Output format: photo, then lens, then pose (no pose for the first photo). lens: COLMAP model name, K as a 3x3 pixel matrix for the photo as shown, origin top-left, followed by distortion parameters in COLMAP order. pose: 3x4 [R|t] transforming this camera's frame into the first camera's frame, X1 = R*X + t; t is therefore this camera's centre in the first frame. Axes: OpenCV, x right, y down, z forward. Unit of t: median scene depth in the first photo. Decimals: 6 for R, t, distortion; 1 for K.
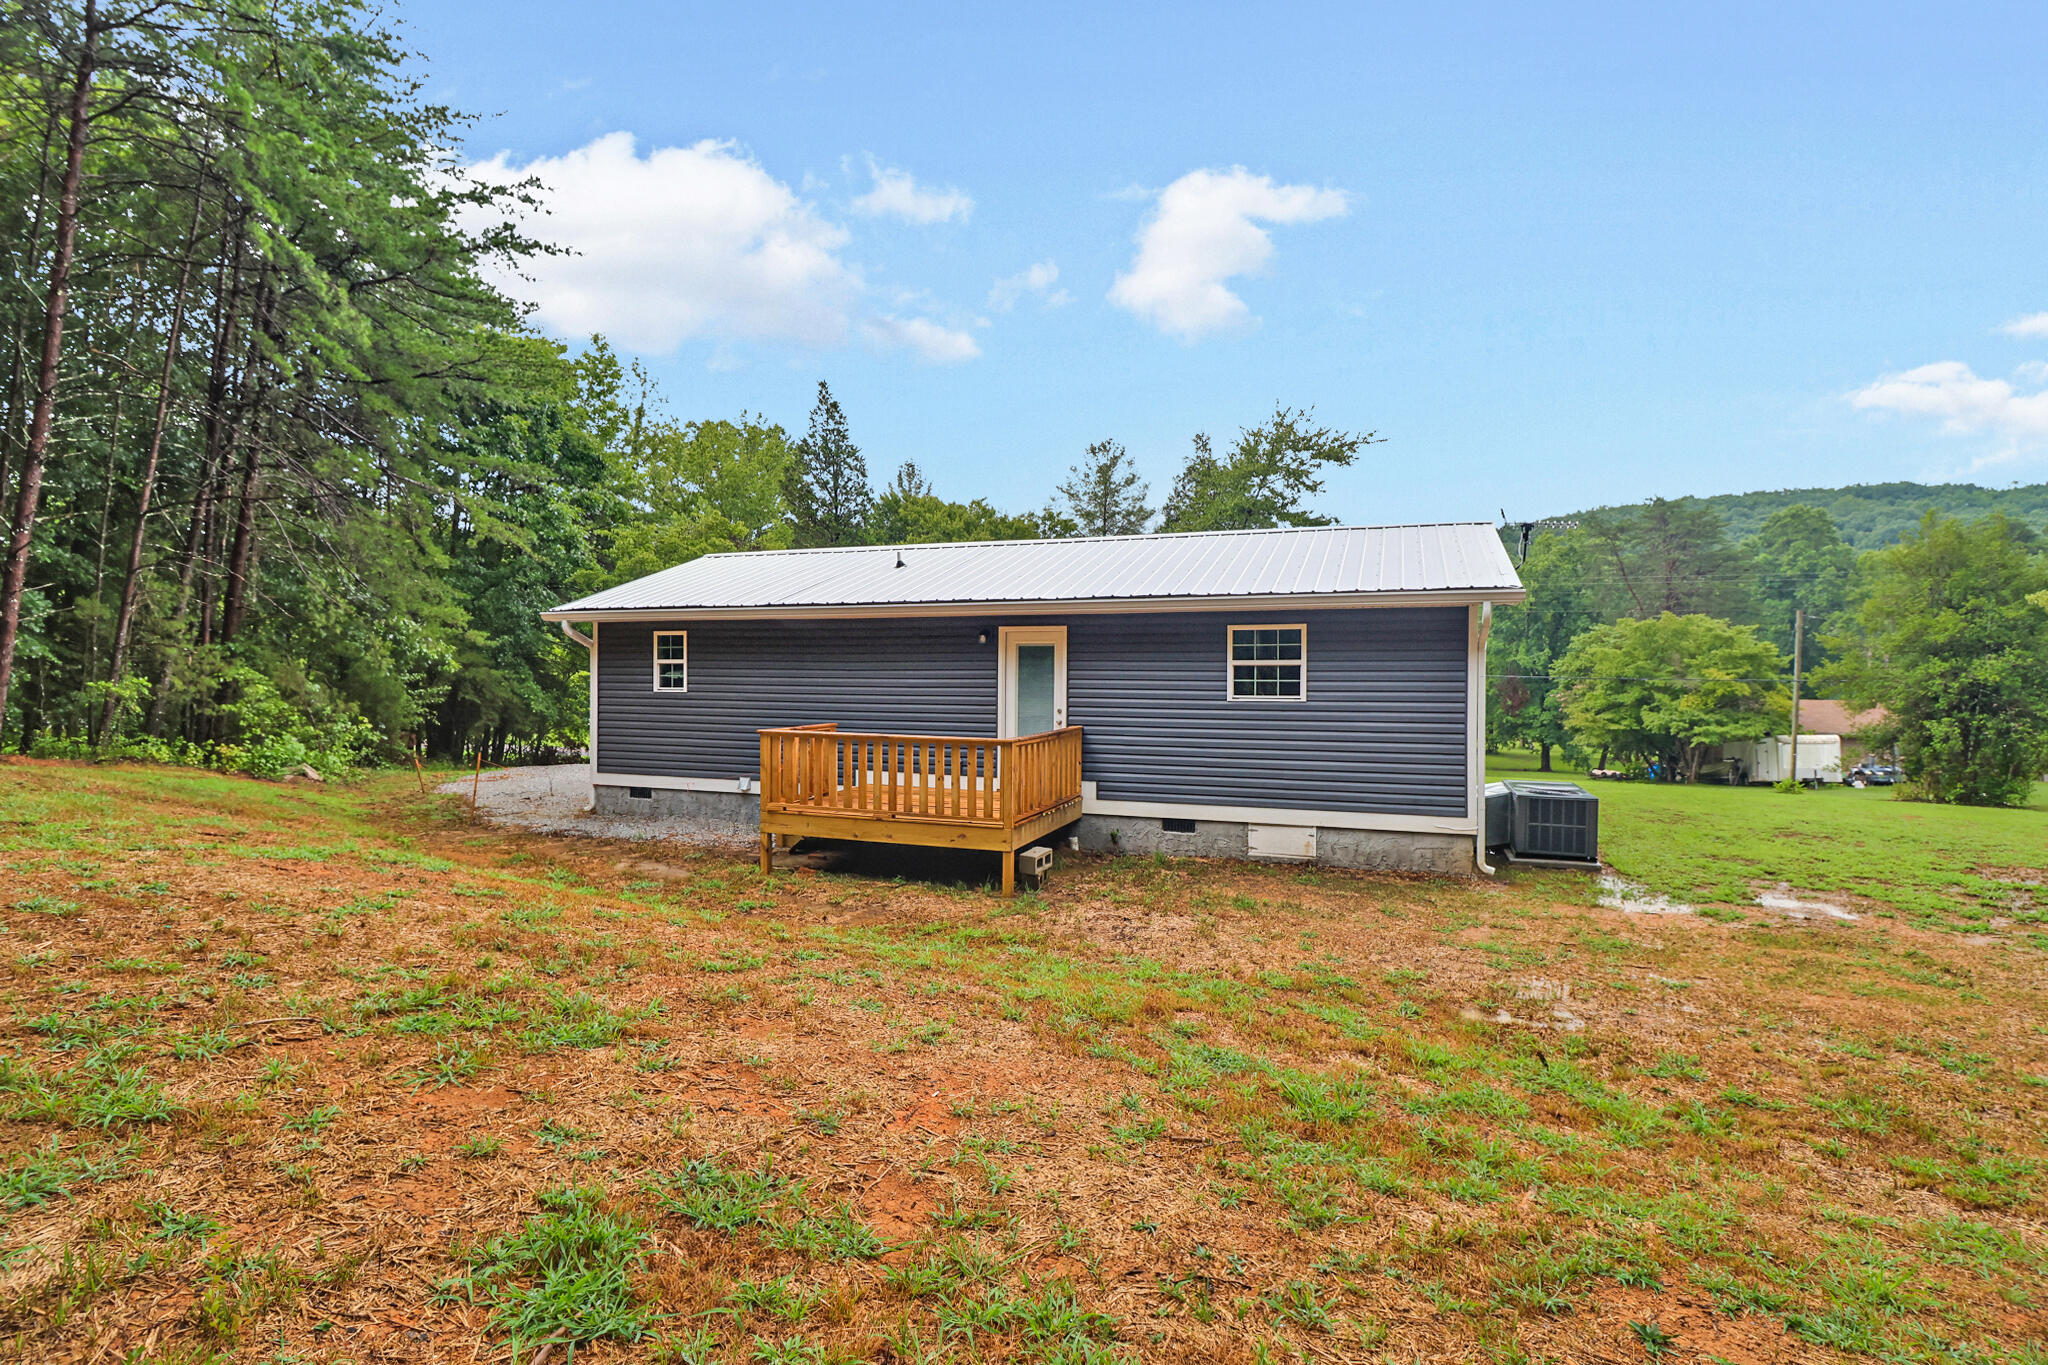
lens RADIAL K [[957.2, 0, 1029.9], [0, 957.2, 654.2], [0, 0, 1]] dist [-0.005638, 0.000172]
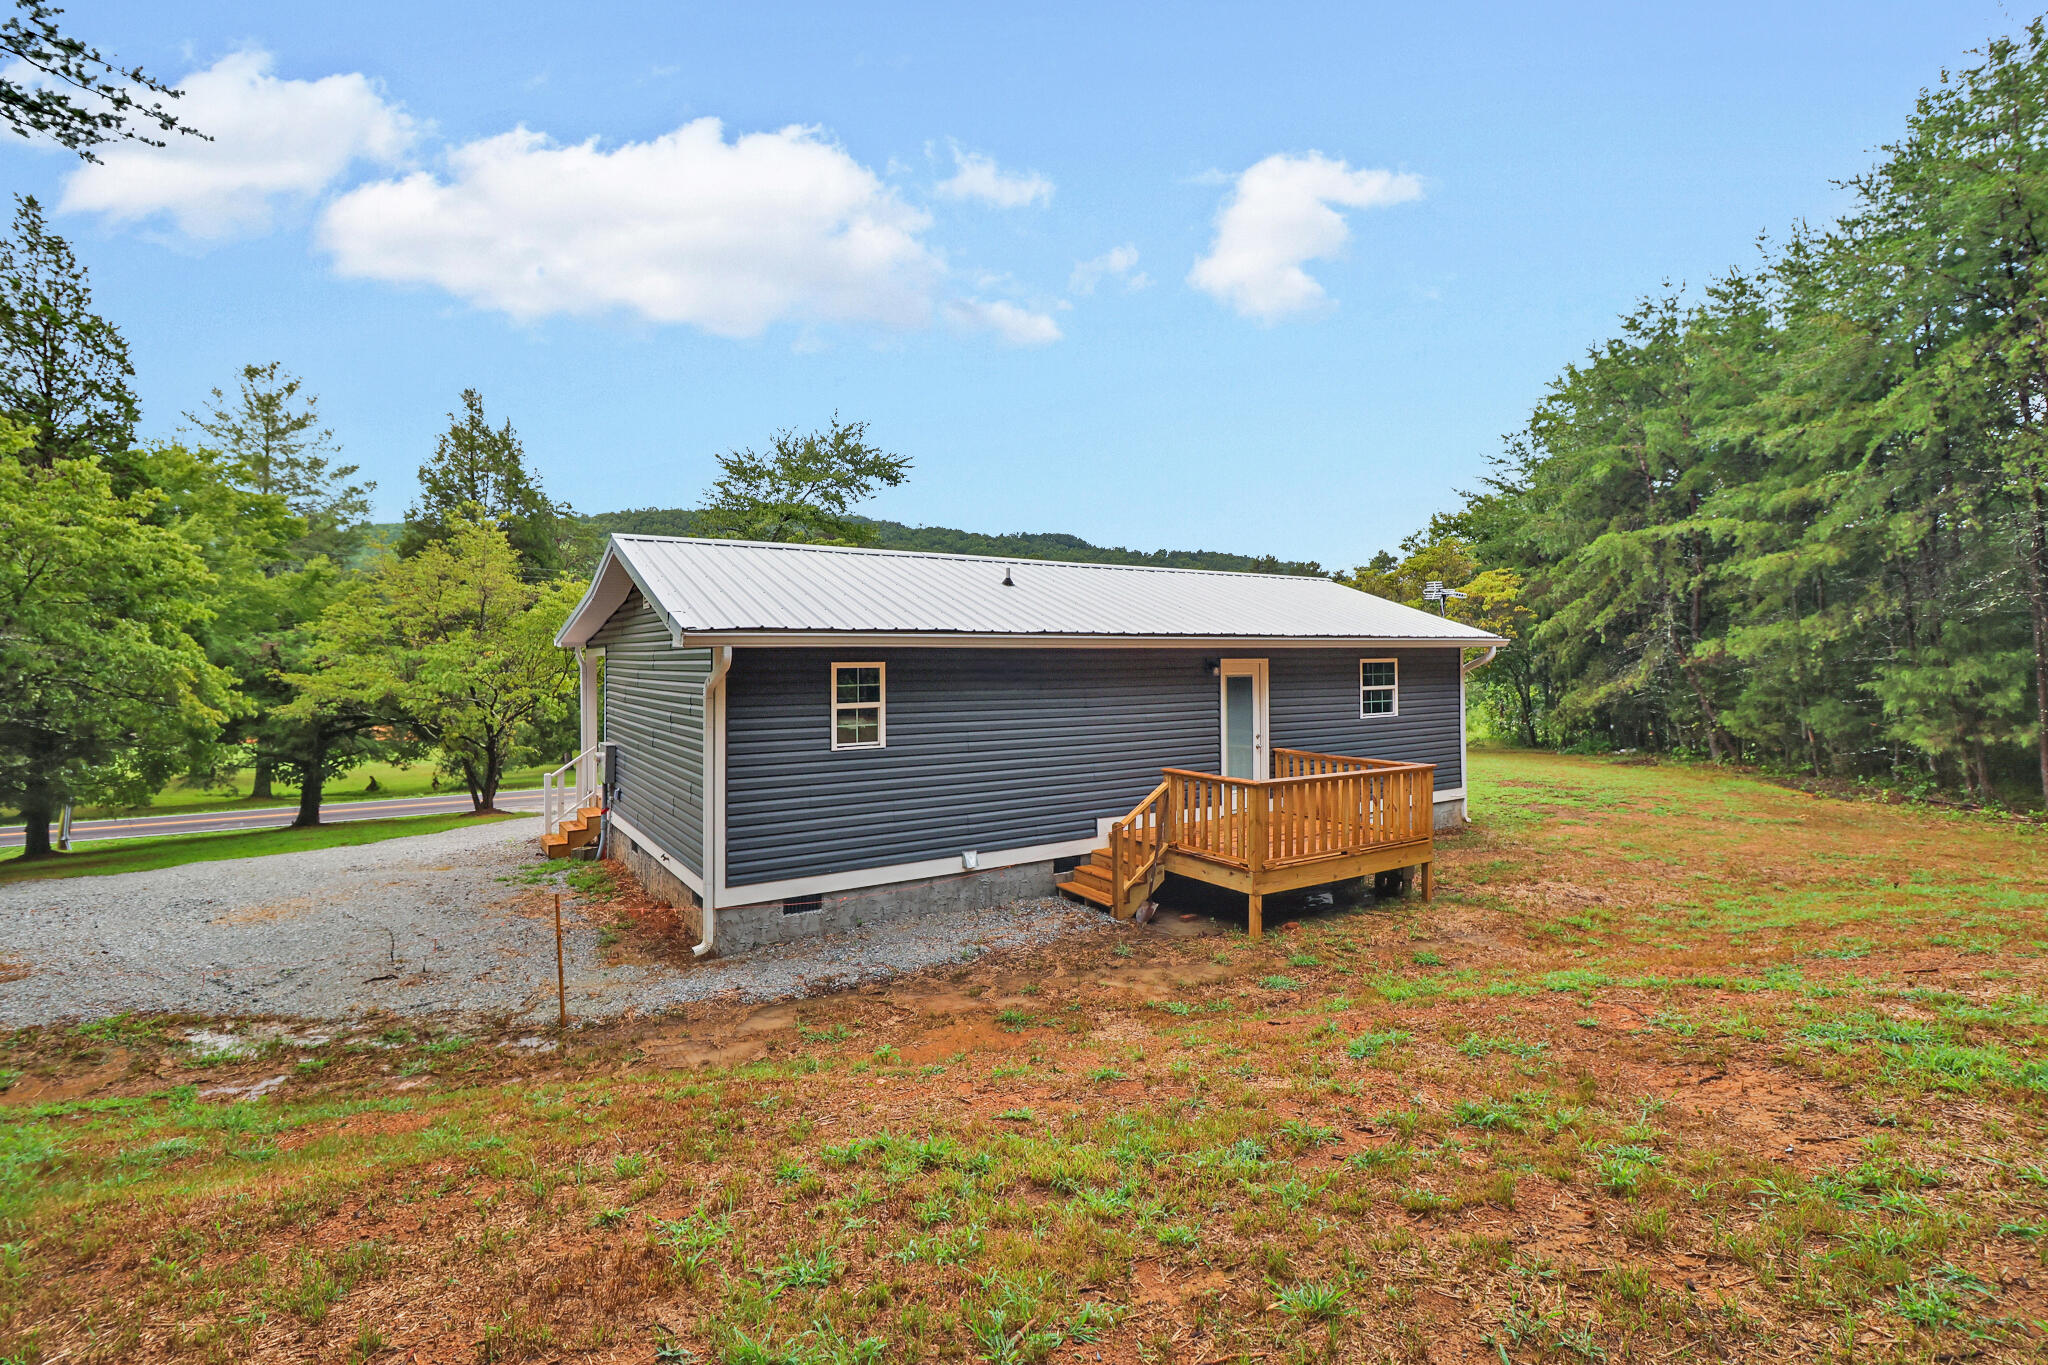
lens RADIAL K [[957.2, 0, 1029.9], [0, 957.2, 654.2], [0, 0, 1]] dist [-0.005638, 0.000172]
pose [[0.594962, -0.003584, 0.803746, -0.867000], [-0.003864, 0.999966, 0.007319, -0.035341], [-0.803745, -0.007460, 0.594927, 0.490111]]
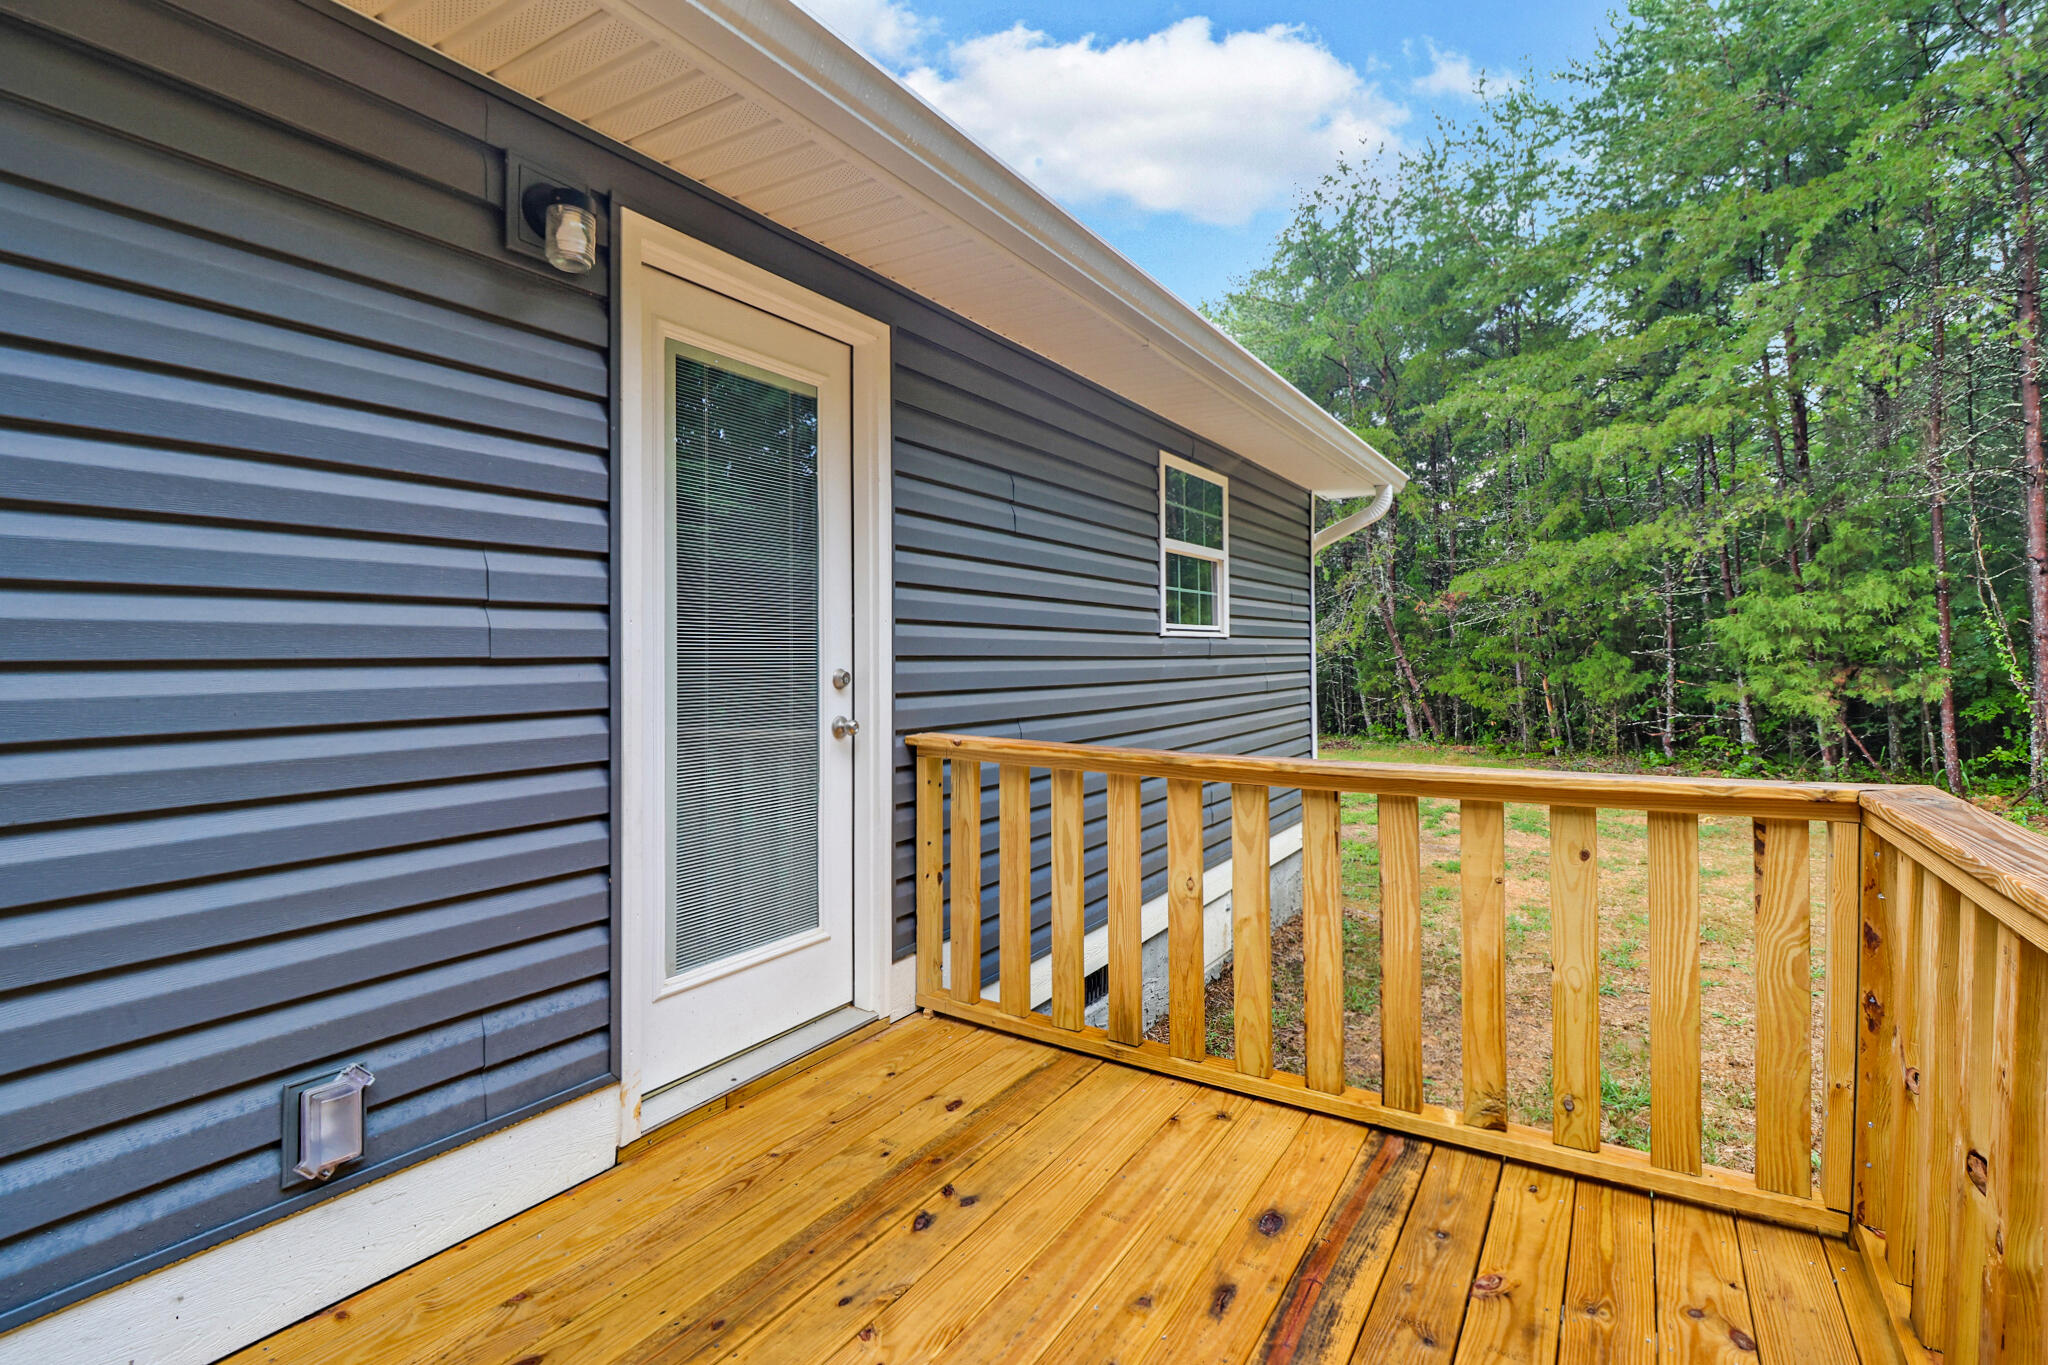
lens RADIAL K [[957.2, 0, 1029.9], [0, 957.2, 654.2], [0, 0, 1]] dist [-0.005638, 0.000172]
pose [[0.219337, -0.002588, 0.975646, -0.166212], [-0.007490, 0.999963, 0.004336, 0.045056], [-0.975620, -0.008258, 0.219310, 0.786243]]
